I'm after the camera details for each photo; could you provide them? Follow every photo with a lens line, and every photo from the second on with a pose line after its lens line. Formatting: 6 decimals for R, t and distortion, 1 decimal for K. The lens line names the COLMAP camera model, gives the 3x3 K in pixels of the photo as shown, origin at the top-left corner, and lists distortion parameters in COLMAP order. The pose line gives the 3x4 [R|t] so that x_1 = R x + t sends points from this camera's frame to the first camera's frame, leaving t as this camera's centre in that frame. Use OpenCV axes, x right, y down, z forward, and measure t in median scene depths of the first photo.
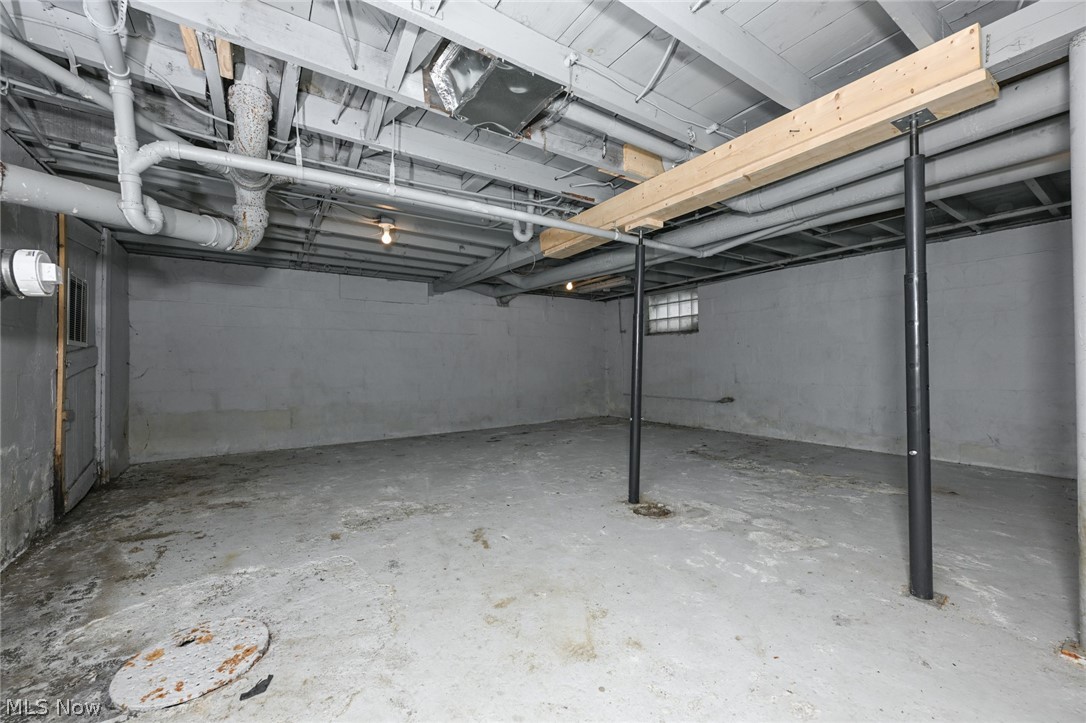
lens RADIAL K [[438.9, 0, 543.3], [0, 438.9, 362.1], [0, 0, 1]] dist [-0.001532, 0.000588]
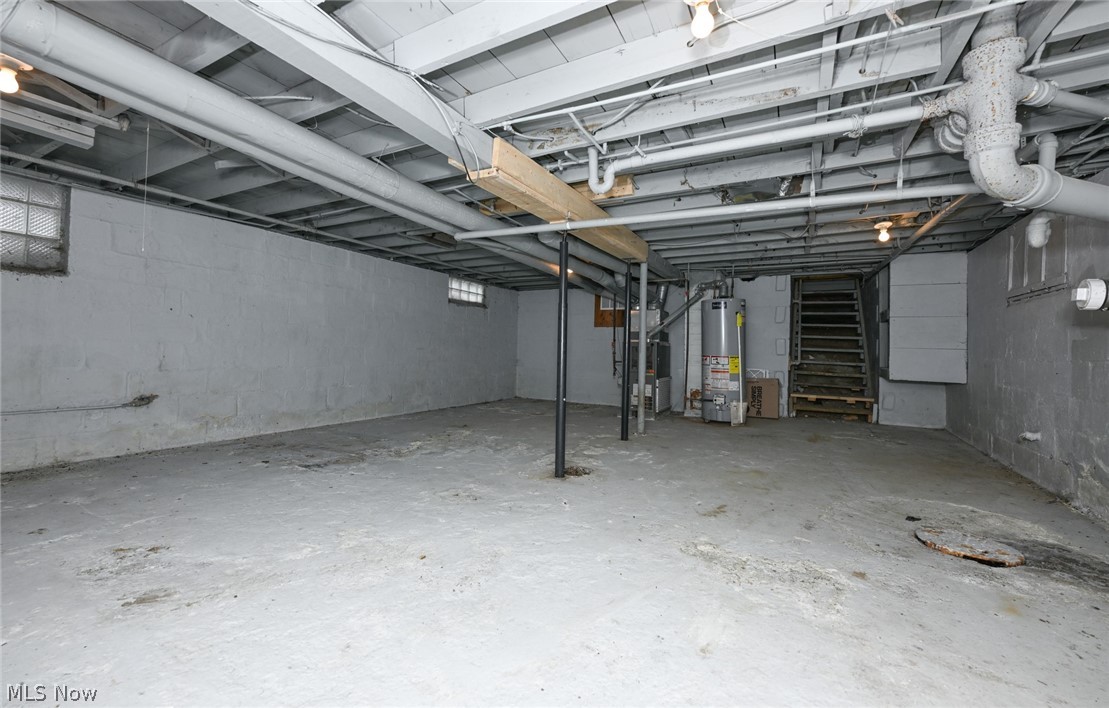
lens RADIAL K [[441.5, 0, 553.3], [0, 441.5, 350.7], [0, 0, 1]] dist [-0.000616, -0.000070]
pose [[-0.460595, -0.003253, 0.887604, -0.907309], [-0.024059, 0.999672, -0.008821, 0.022144], [-0.887284, -0.025418, -0.460522, 1.835002]]
